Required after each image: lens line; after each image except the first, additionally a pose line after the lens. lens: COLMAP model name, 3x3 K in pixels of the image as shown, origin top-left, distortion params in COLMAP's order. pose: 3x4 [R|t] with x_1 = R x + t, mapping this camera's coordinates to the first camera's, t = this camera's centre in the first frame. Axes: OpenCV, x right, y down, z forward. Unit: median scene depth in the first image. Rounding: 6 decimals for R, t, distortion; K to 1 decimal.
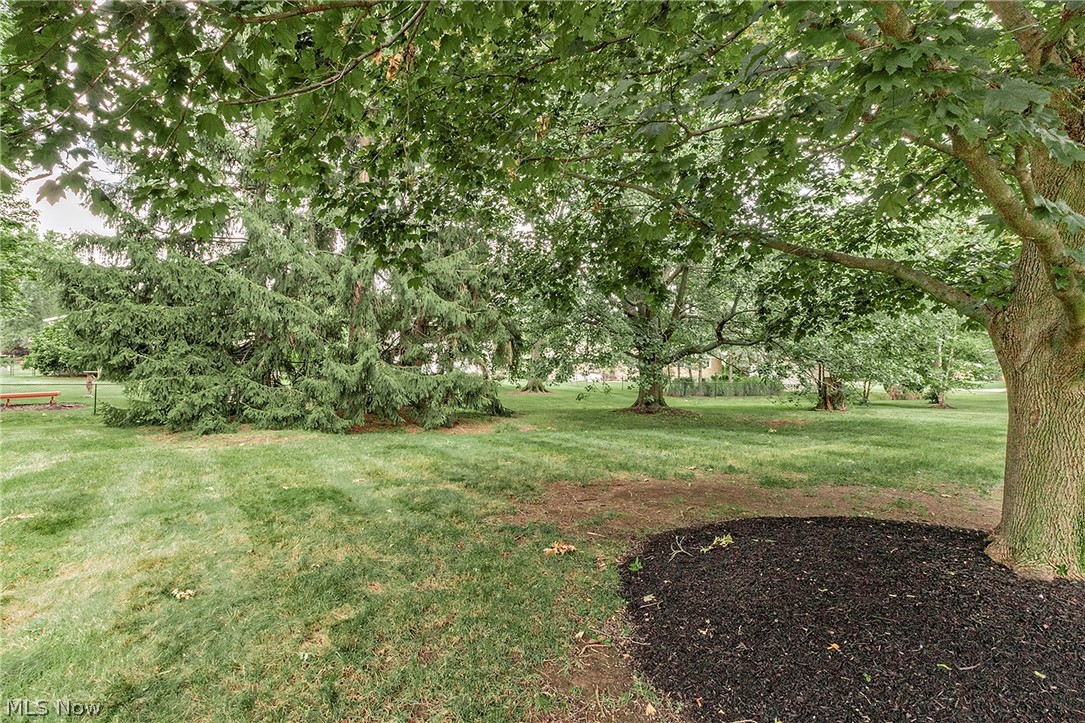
lens RADIAL K [[496.6, 0, 535.8], [0, 496.6, 362.3], [0, 0, 1]] dist [0.003706, 0.000397]
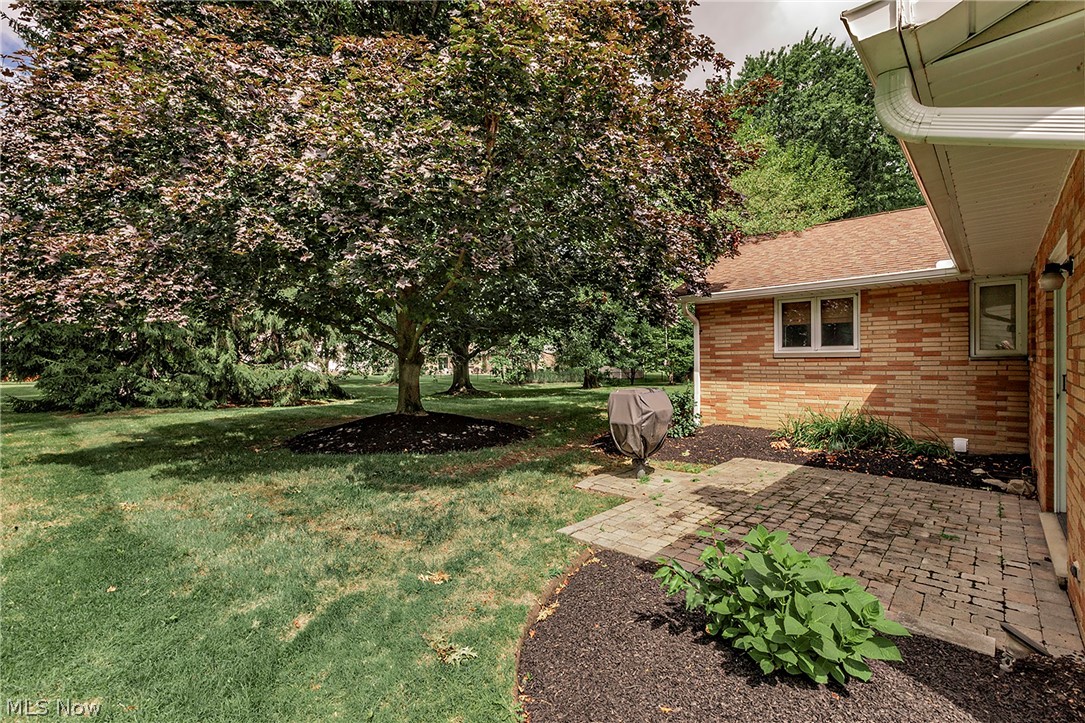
lens RADIAL K [[496.6, 0, 551.1], [0, 496.6, 361.9], [0, 0, 1]] dist [0.003706, 0.000397]
pose [[0.978180, -0.016232, 0.207125, 0.306894], [0.014615, 0.999850, 0.009335, -0.001308], [-0.207246, -0.006105, 0.978270, -0.681415]]
